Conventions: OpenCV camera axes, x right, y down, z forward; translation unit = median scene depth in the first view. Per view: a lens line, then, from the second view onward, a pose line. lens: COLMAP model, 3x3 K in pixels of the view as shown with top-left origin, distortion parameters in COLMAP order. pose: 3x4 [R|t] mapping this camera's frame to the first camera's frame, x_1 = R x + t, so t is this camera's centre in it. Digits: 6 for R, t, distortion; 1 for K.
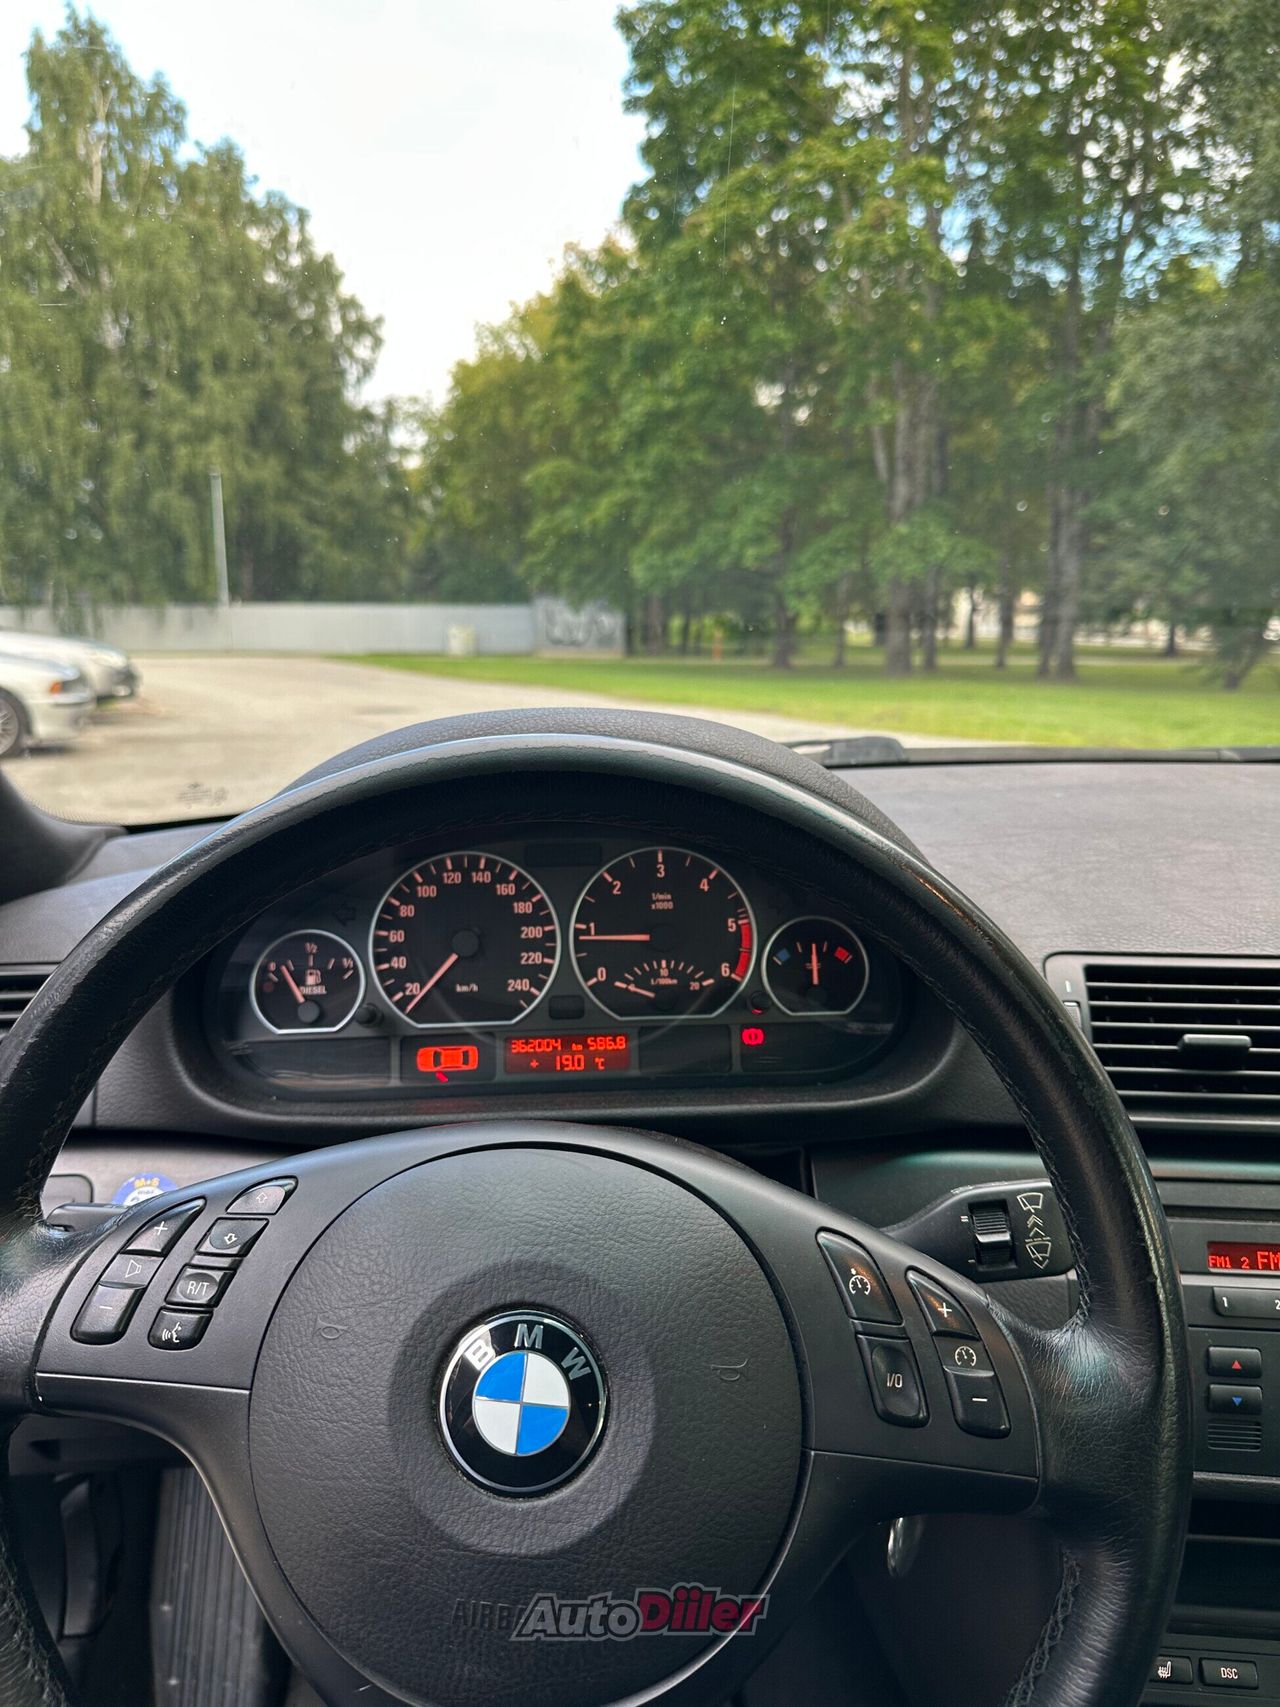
lens RADIAL K [[1205.5, 0, 644.6], [0, 1205.5, 855.1], [0, 0, 1]] dist [0.051786, -0.058640]
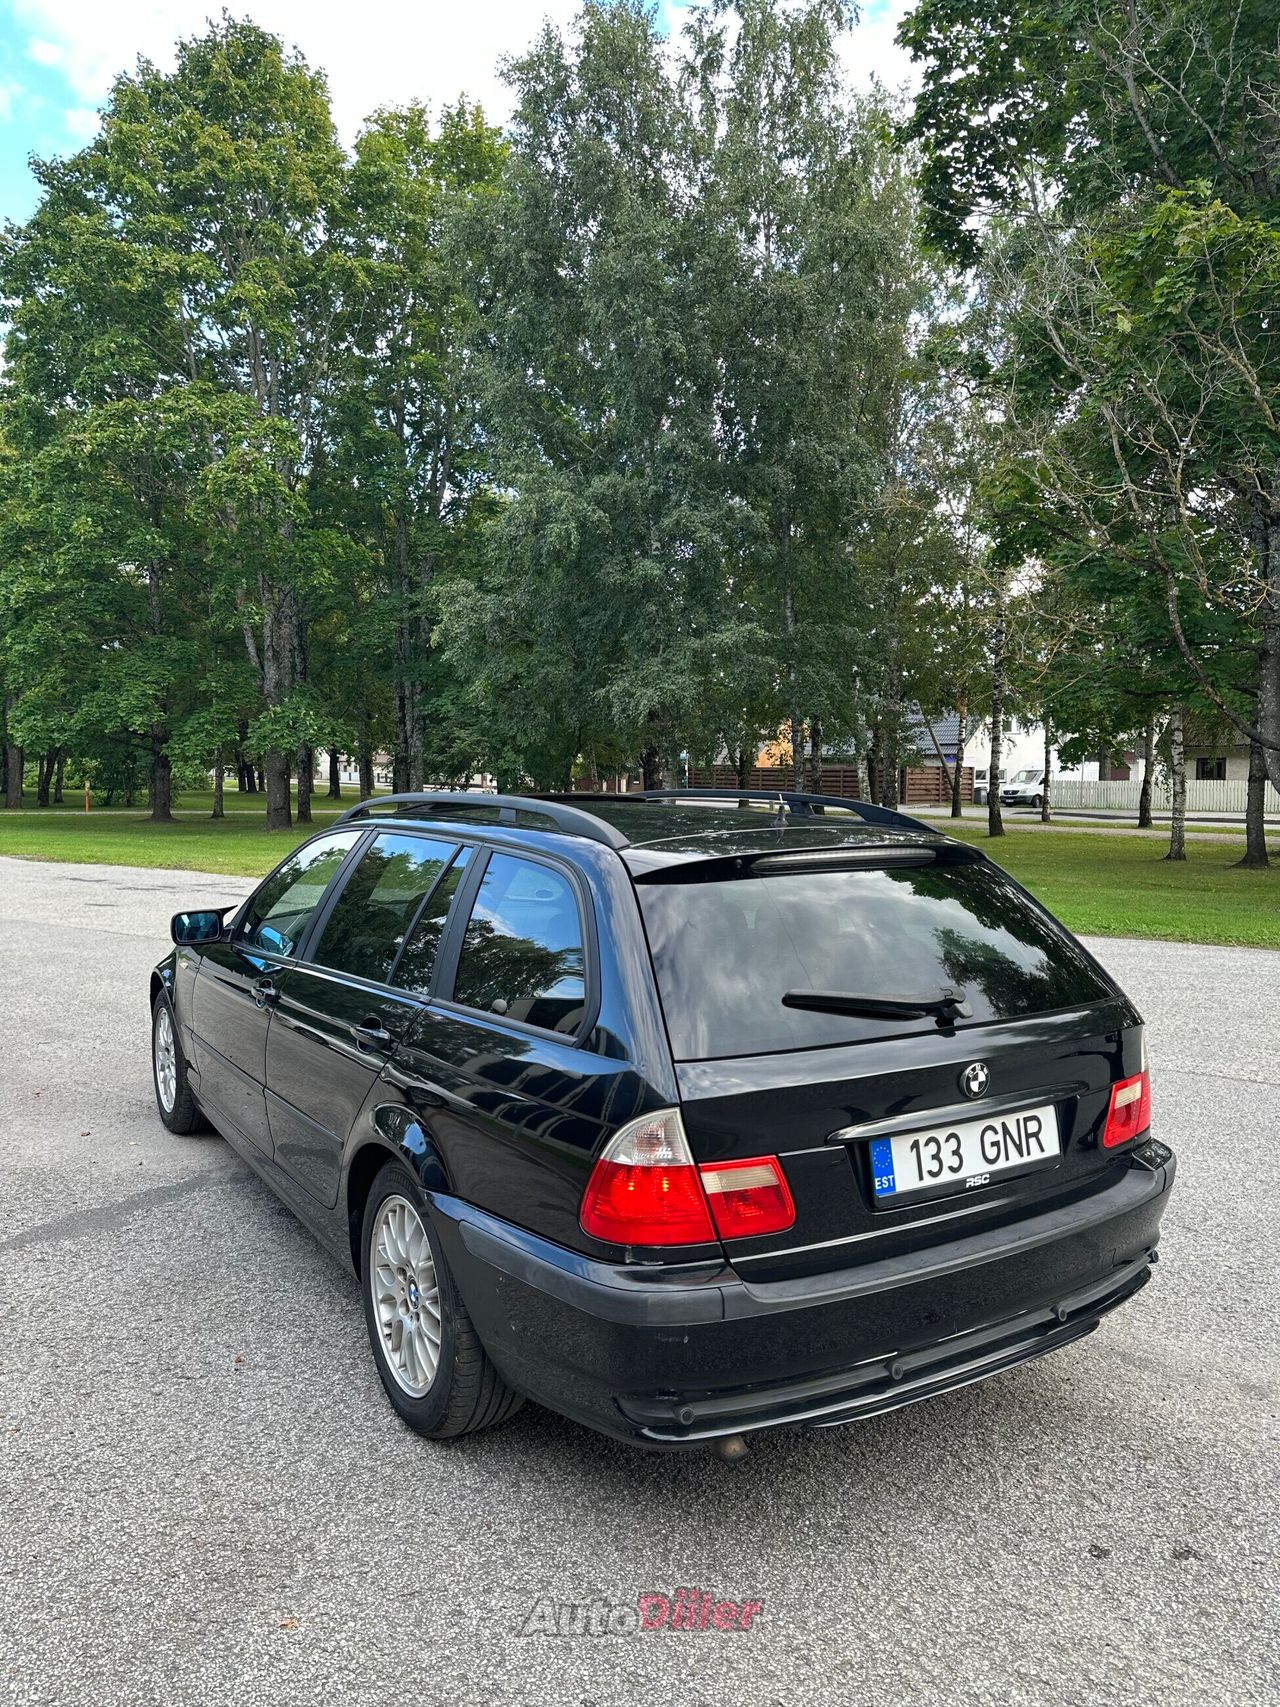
lens RADIAL K [[1205.5, 0, 647.5], [0, 1205.5, 842.5], [0, 0, 1]] dist [0.051786, -0.058640]
pose [[0.869331, -0.021190, 0.493776, -0.047785], [0.082726, 0.991224, -0.103108, 0.010687], [-0.487258, 0.130483, 0.863455, -0.146407]]
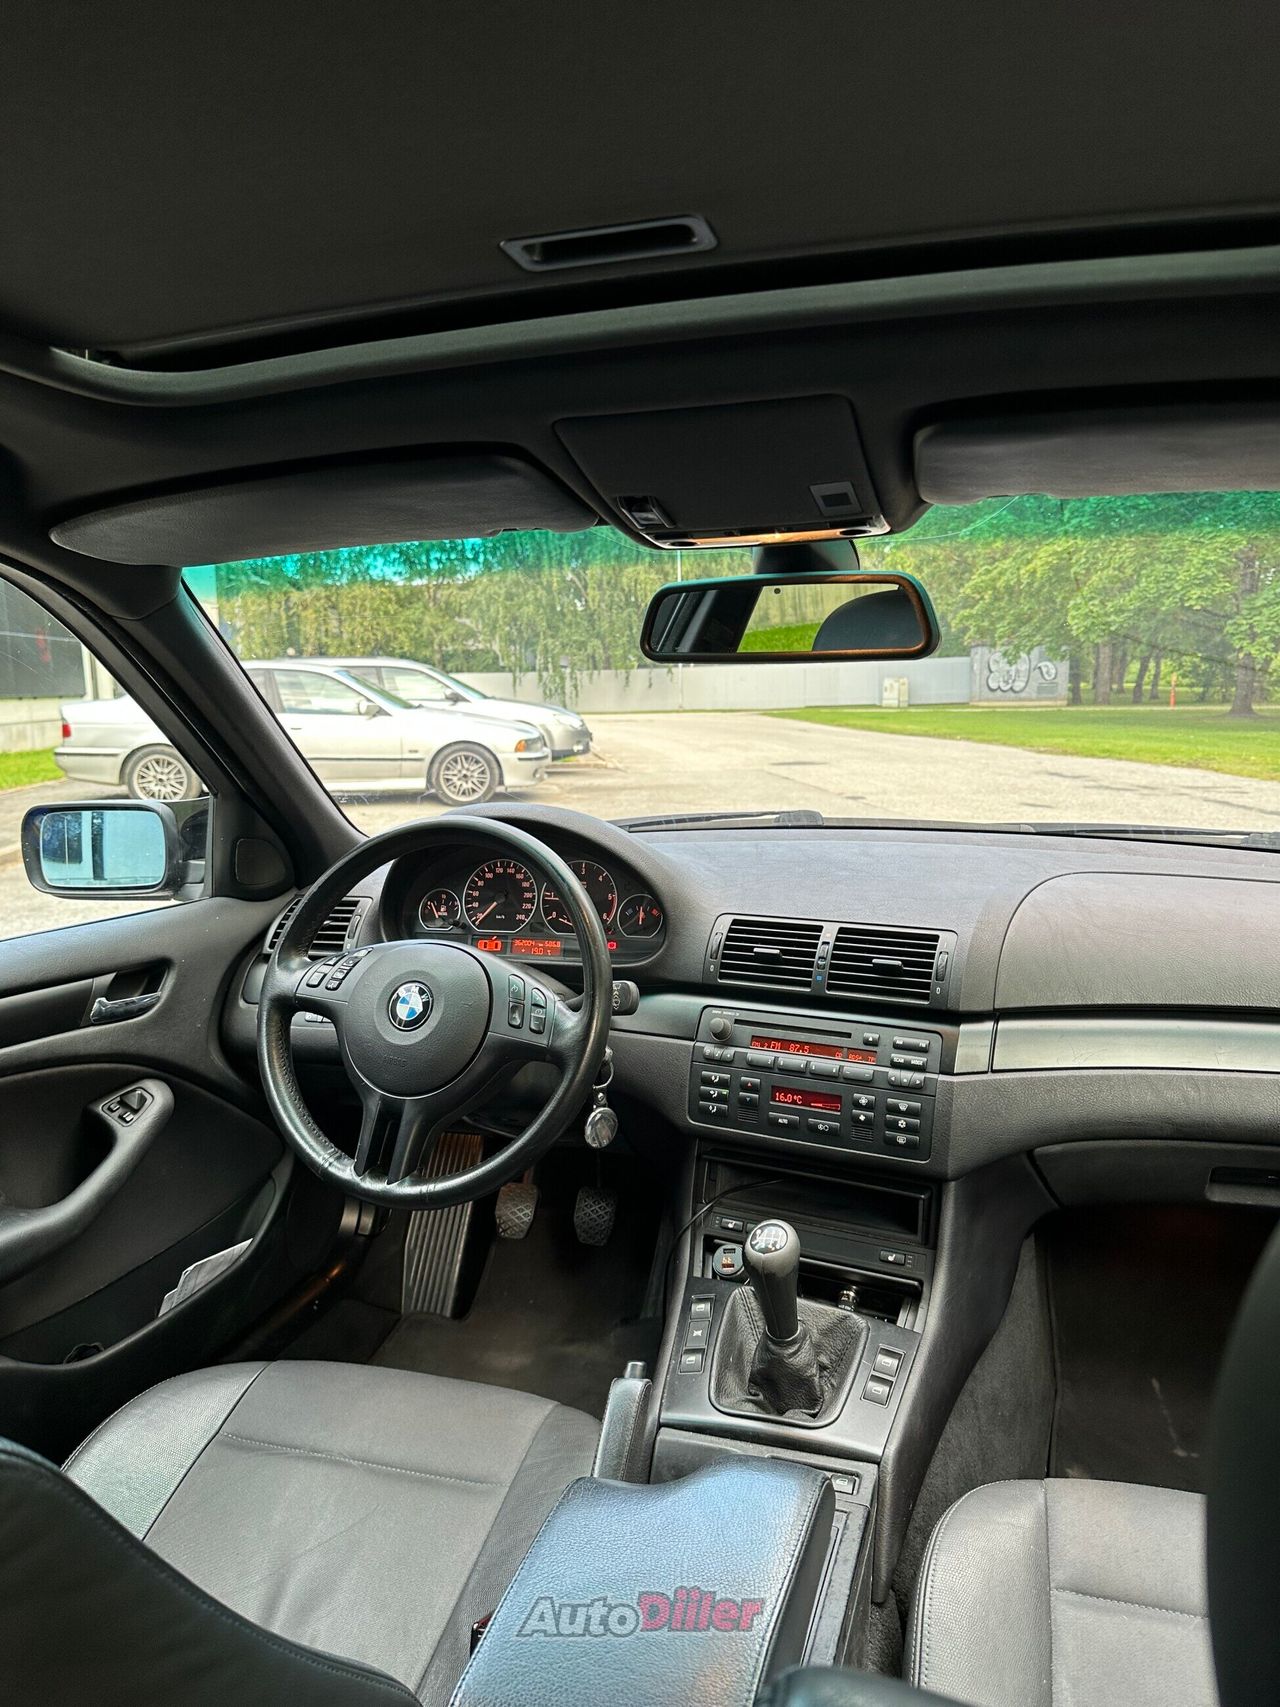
lens RADIAL K [[1205.5, 0, 647.1], [0, 1205.5, 851.9], [0, 0, 1]] dist [0.051786, -0.058640]
pose [[0.935164, 0.029849, -0.352956, 0.020172], [-0.045229, 0.998349, -0.035405, 0.001145], [0.351316, 0.049073, 0.934970, -0.023418]]
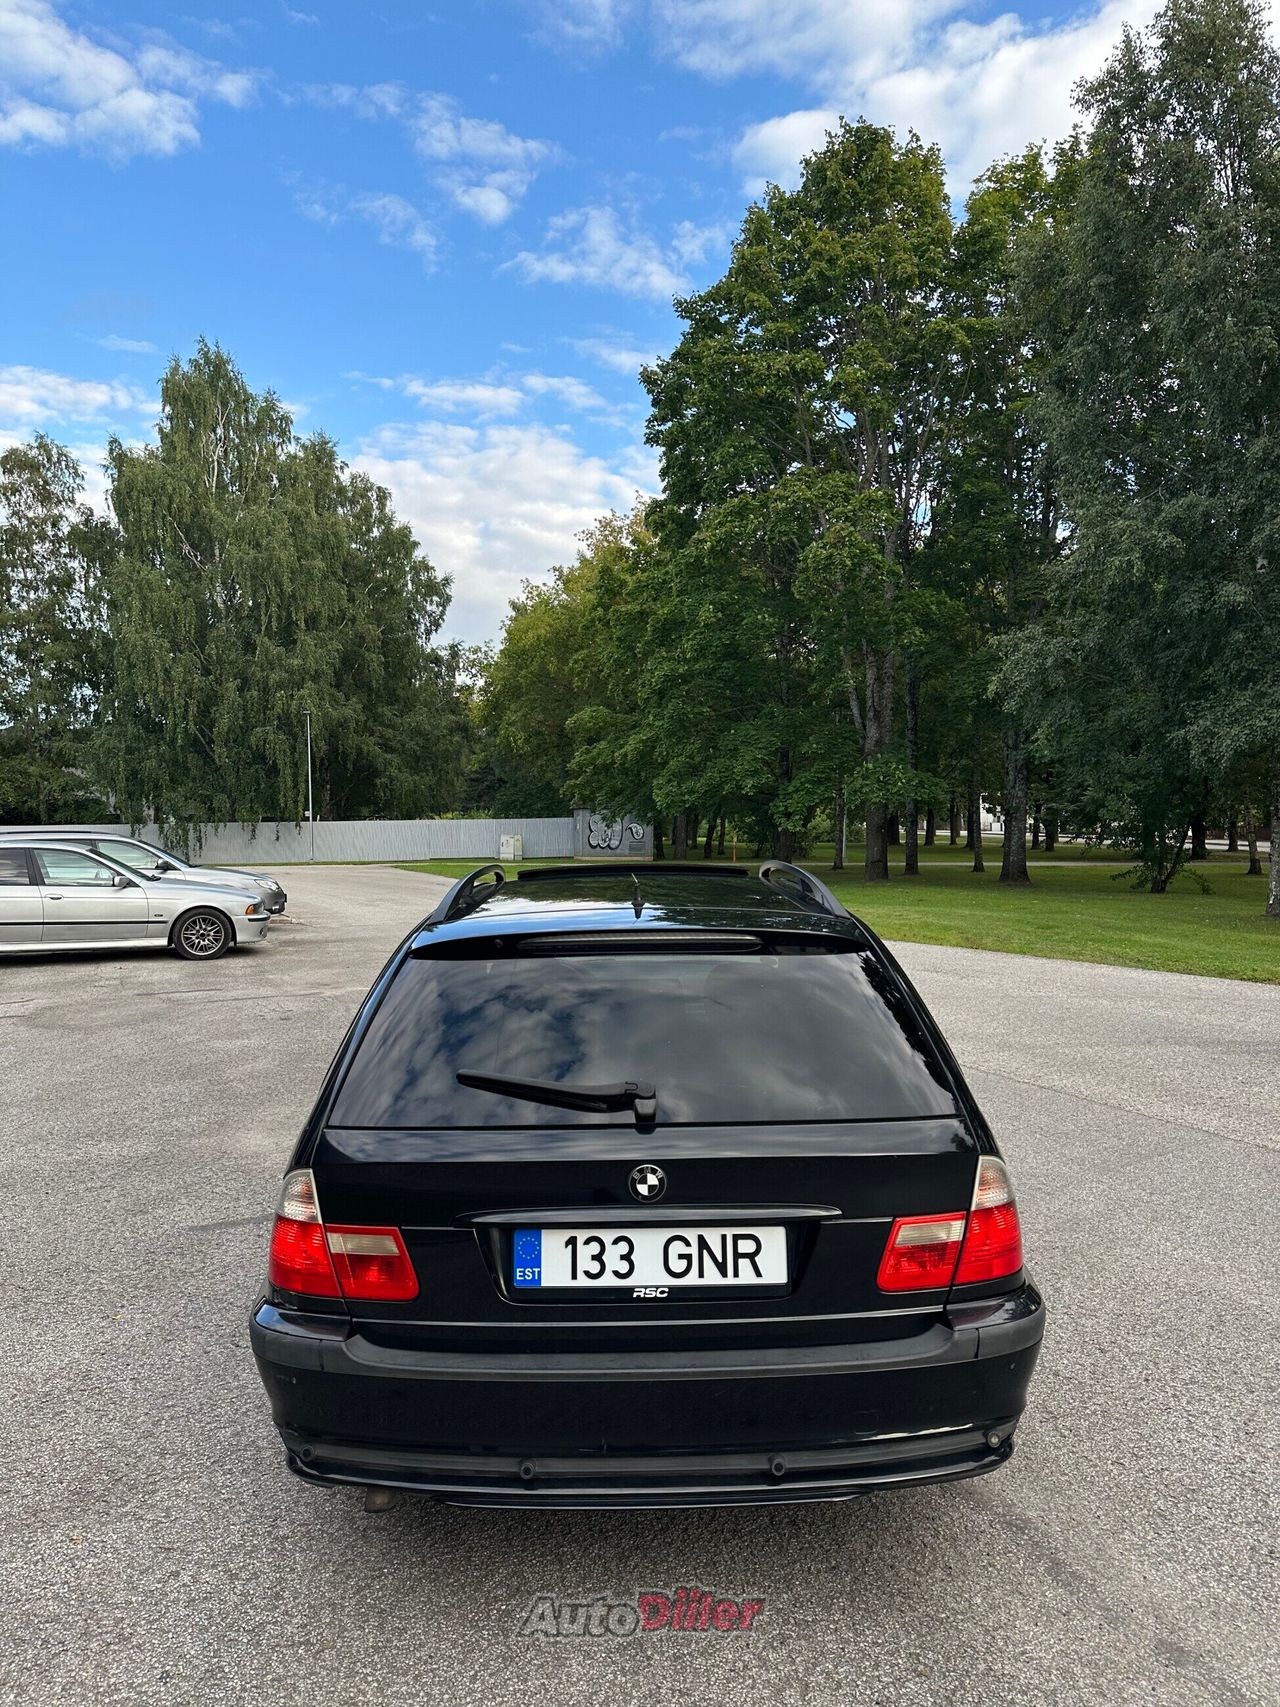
lens RADIAL K [[1205.5, 0, 648.1], [0, 1205.5, 848.7], [0, 0, 1]] dist [0.051786, -0.058640]
pose [[0.999447, -0.008267, -0.032200, 0.019916], [0.002916, 0.986652, -0.162818, 0.011545], [0.033116, 0.162634, 0.986131, -0.165658]]
